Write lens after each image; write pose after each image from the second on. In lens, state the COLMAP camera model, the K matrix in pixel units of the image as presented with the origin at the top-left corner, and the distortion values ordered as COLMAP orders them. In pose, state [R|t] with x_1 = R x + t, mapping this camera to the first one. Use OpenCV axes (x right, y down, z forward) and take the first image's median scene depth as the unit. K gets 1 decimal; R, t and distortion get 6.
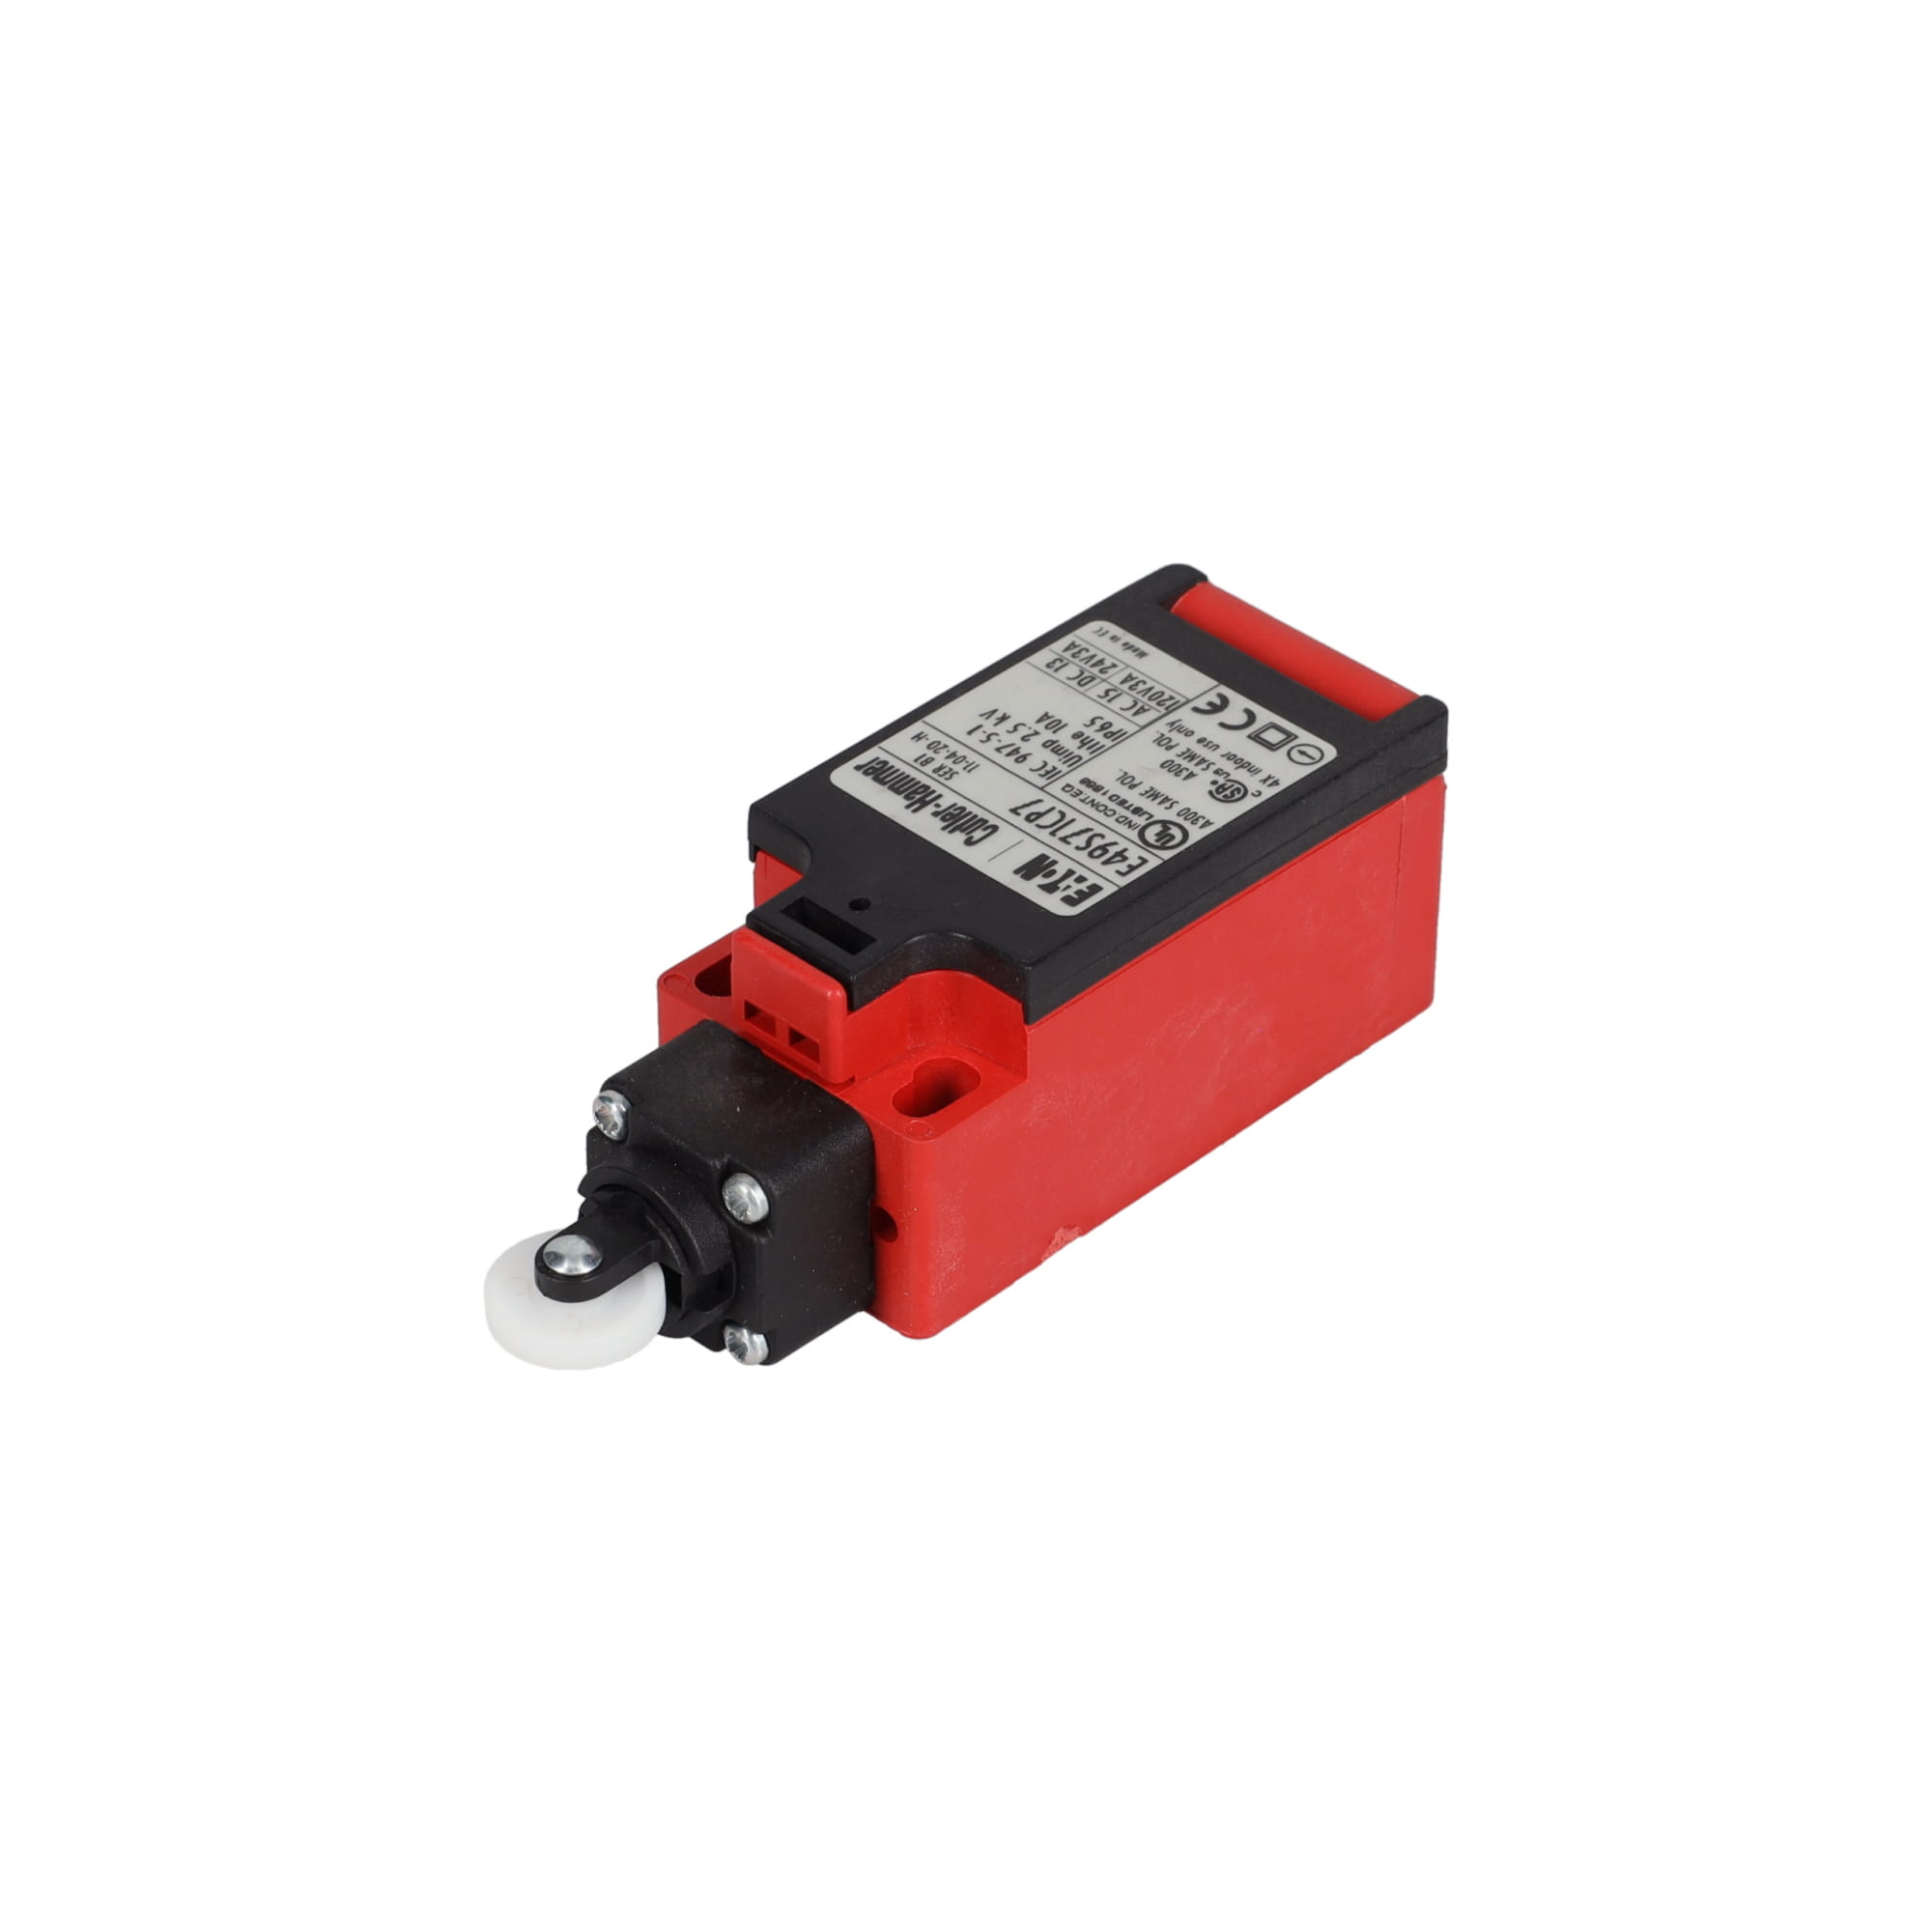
lens RADIAL K [[7299.0, 0, 963.9], [0, 7299.0, 972.3], [0, 0, 1]] dist [1.852709, 0.000000]
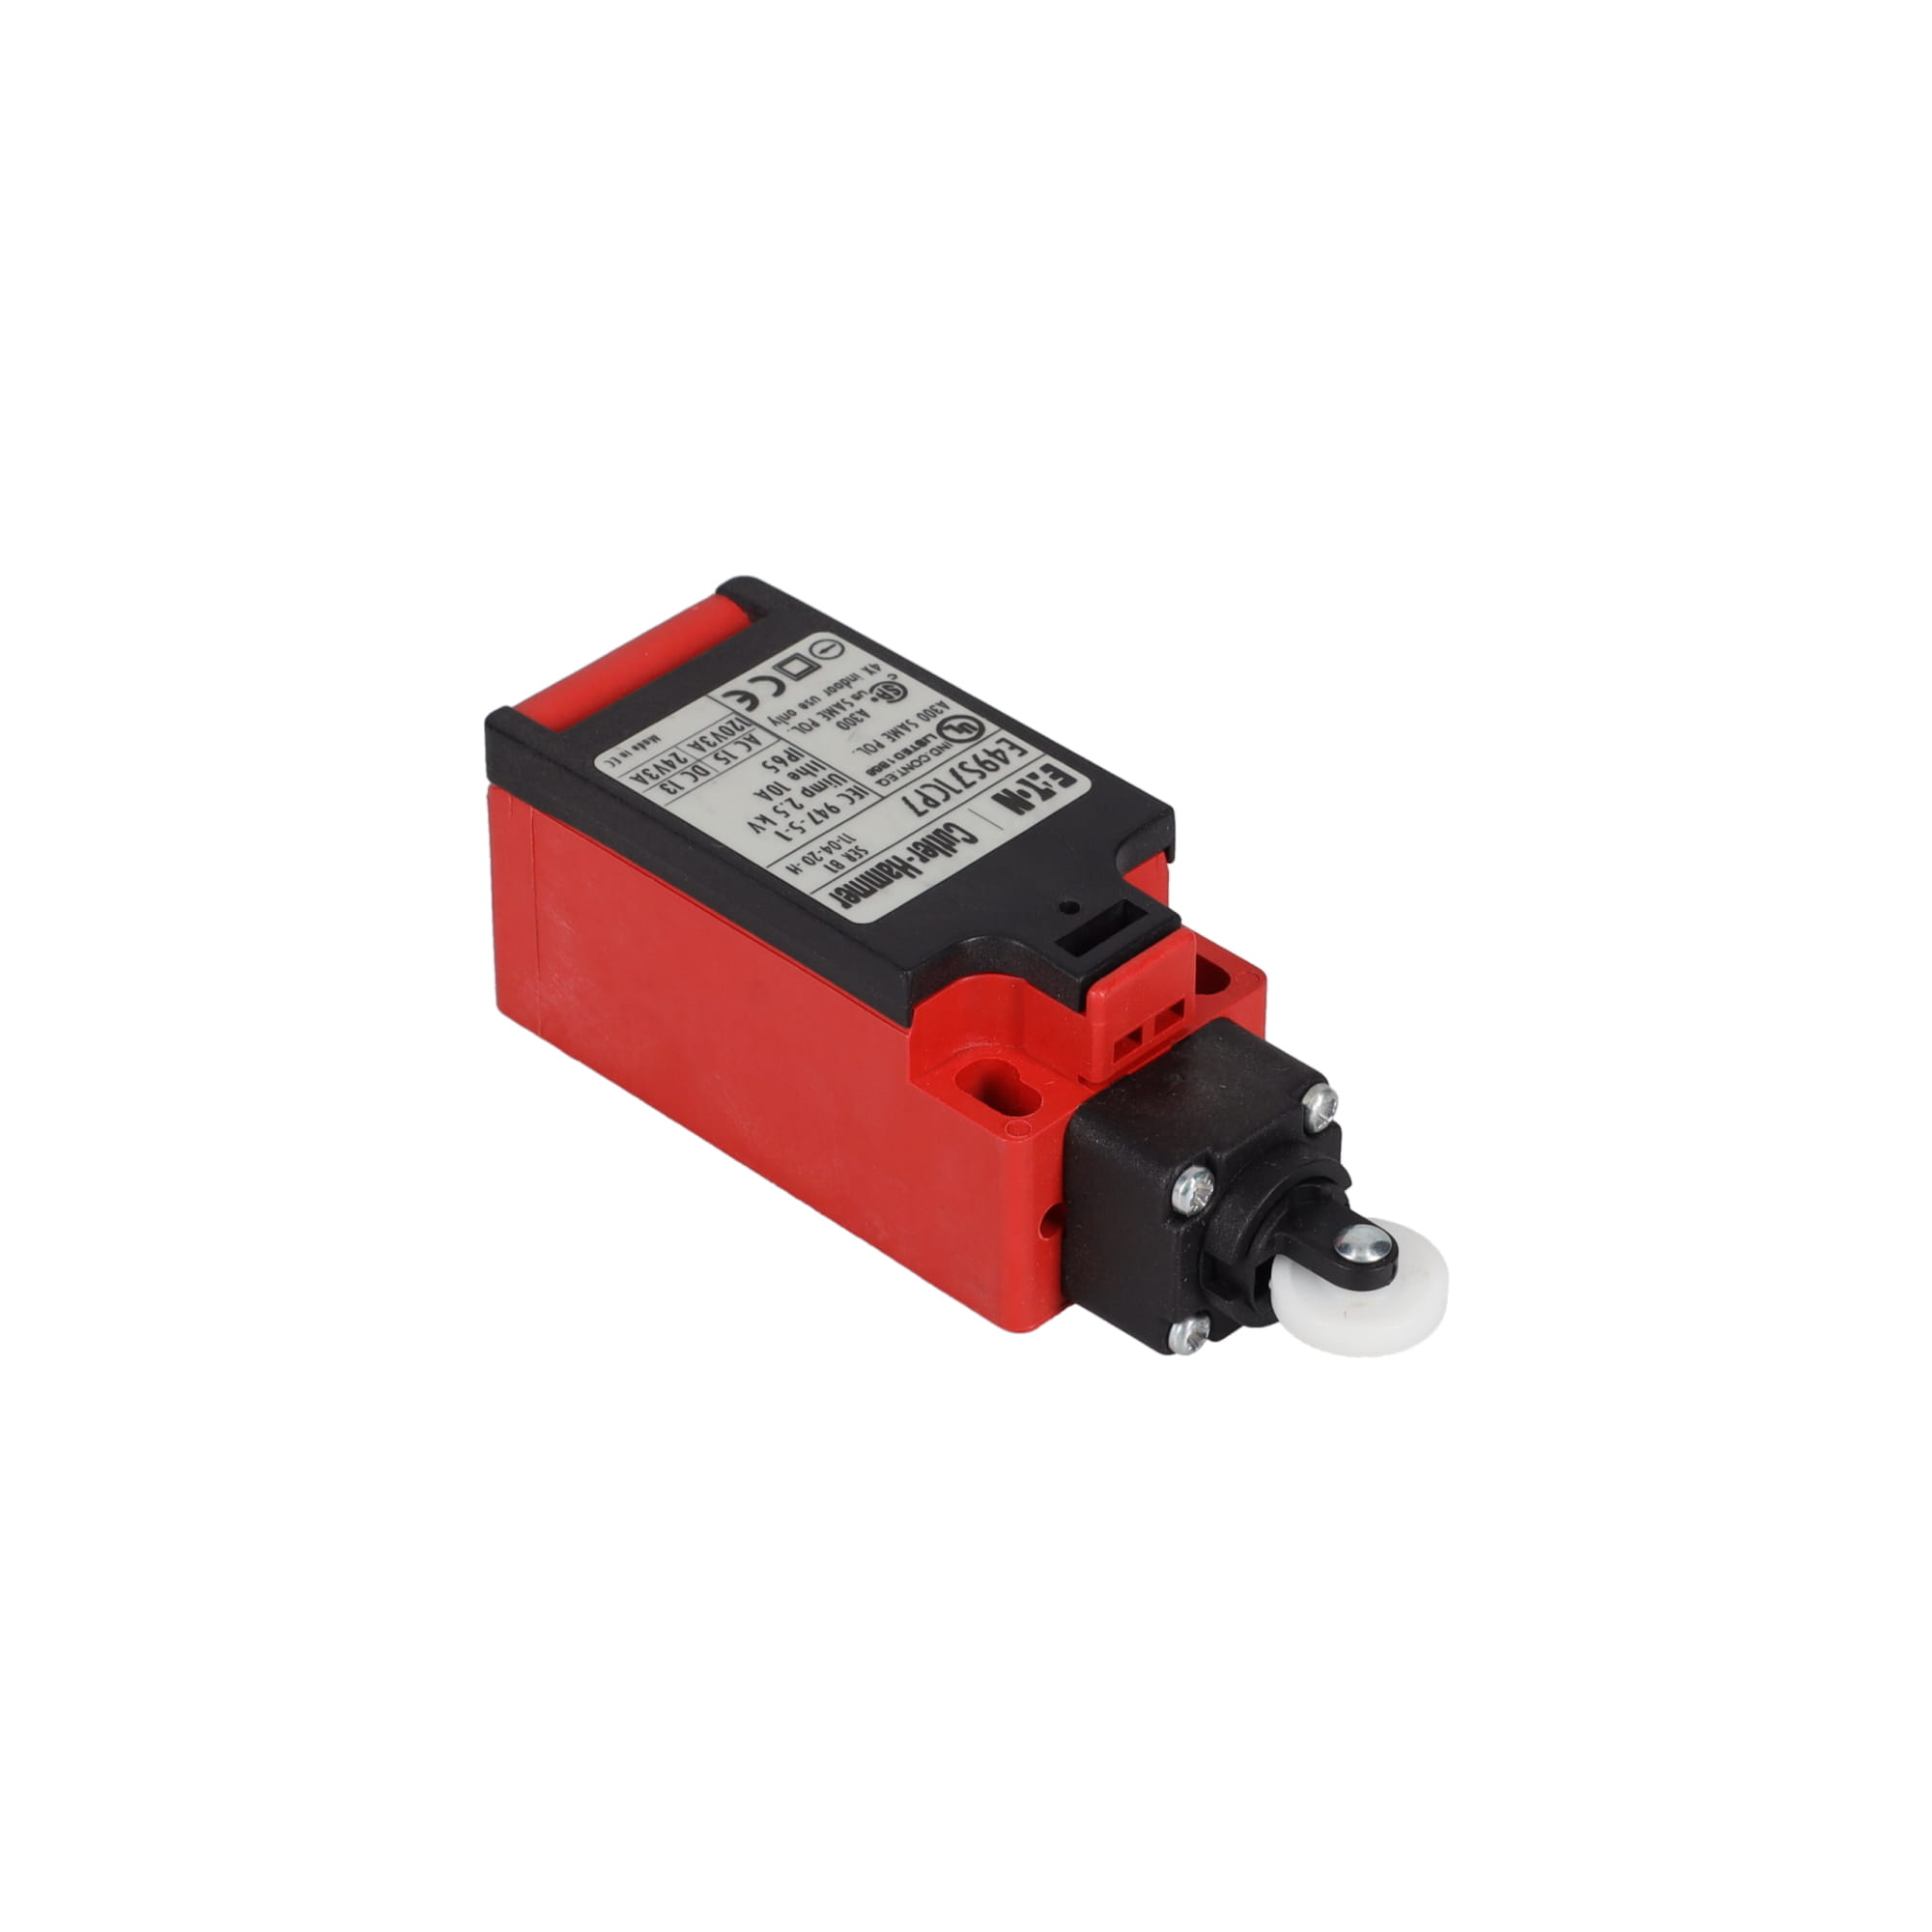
lens RADIAL K [[7299.0, 0, 949.7], [0, 7299.0, 957.3], [0, 0, 1]] dist [1.852709, 0.000000]
pose [[0.008199, -0.614335, 0.789003, -0.805463], [0.608398, 0.629251, 0.483627, -0.497313], [-0.793590, 0.476063, 0.378919, 0.613583]]
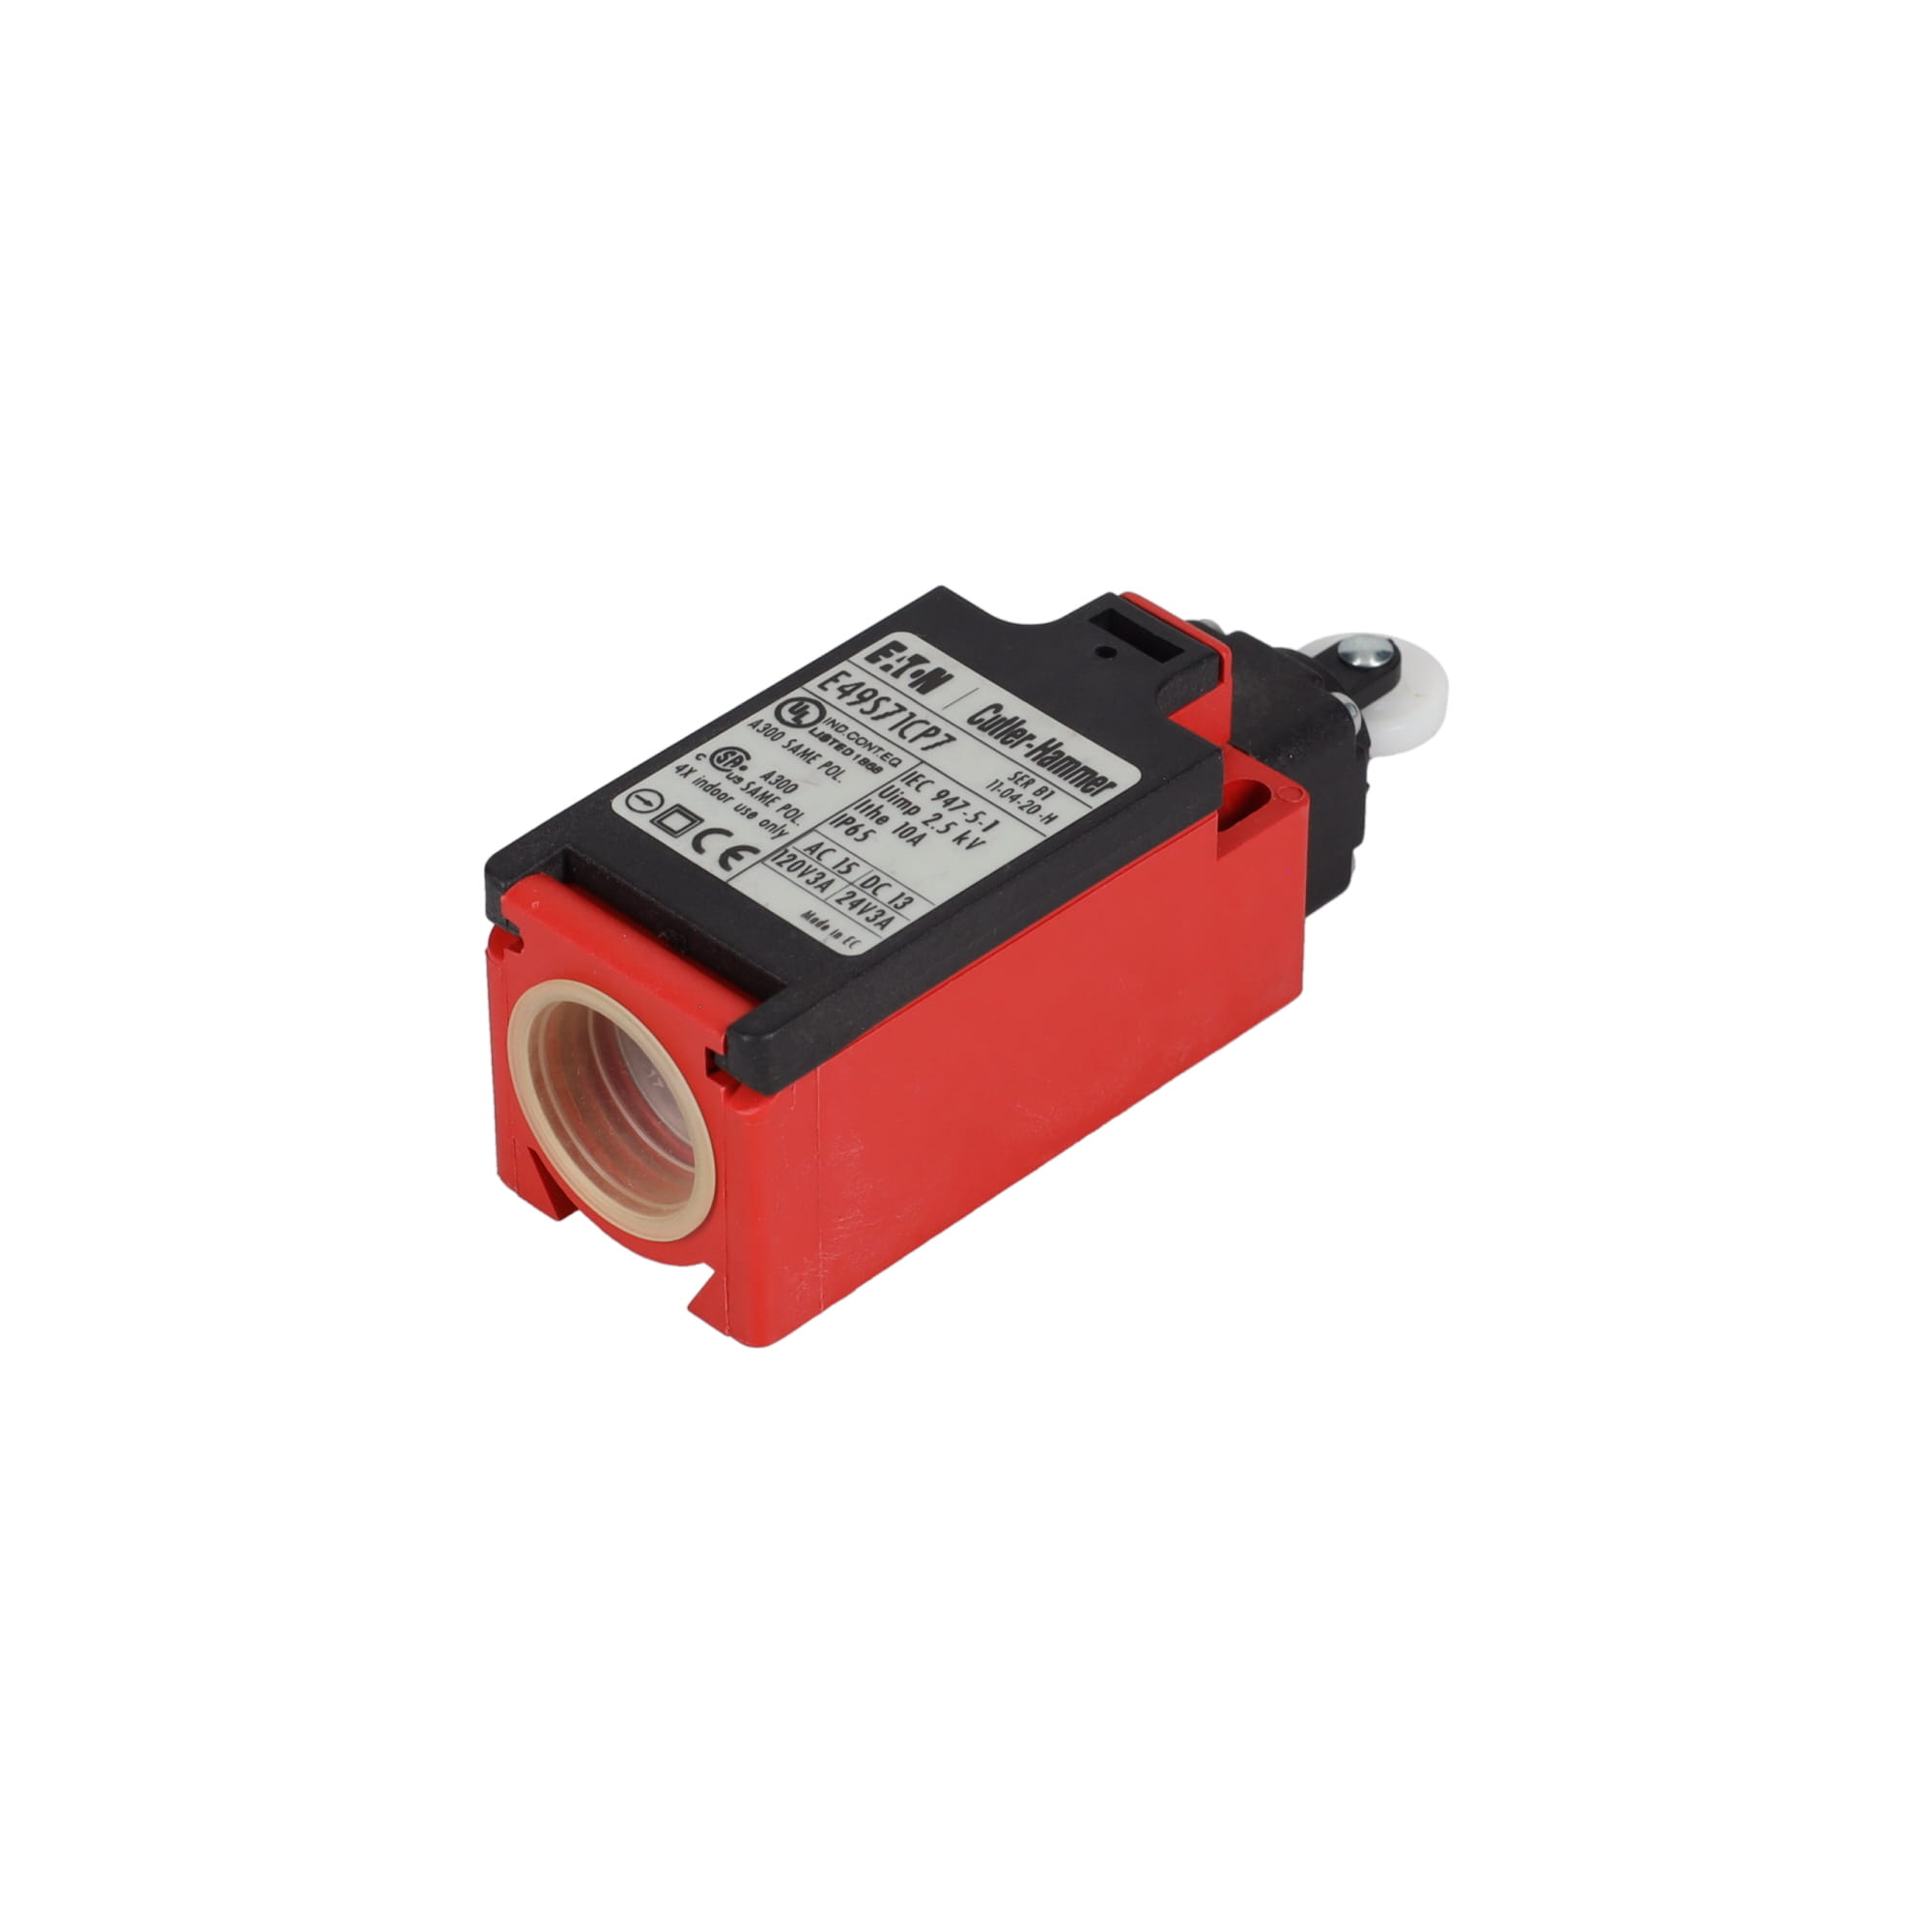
lens RADIAL K [[7299.0, 0, 979.7], [0, 7299.0, 953.7], [0, 0, 1]] dist [1.852709, 0.000000]
pose [[-0.999908, -0.013458, -0.001722, 0.004321], [-0.004976, 0.245667, 0.969342, -0.953398], [-0.012623, 0.969261, -0.245711, 1.256964]]
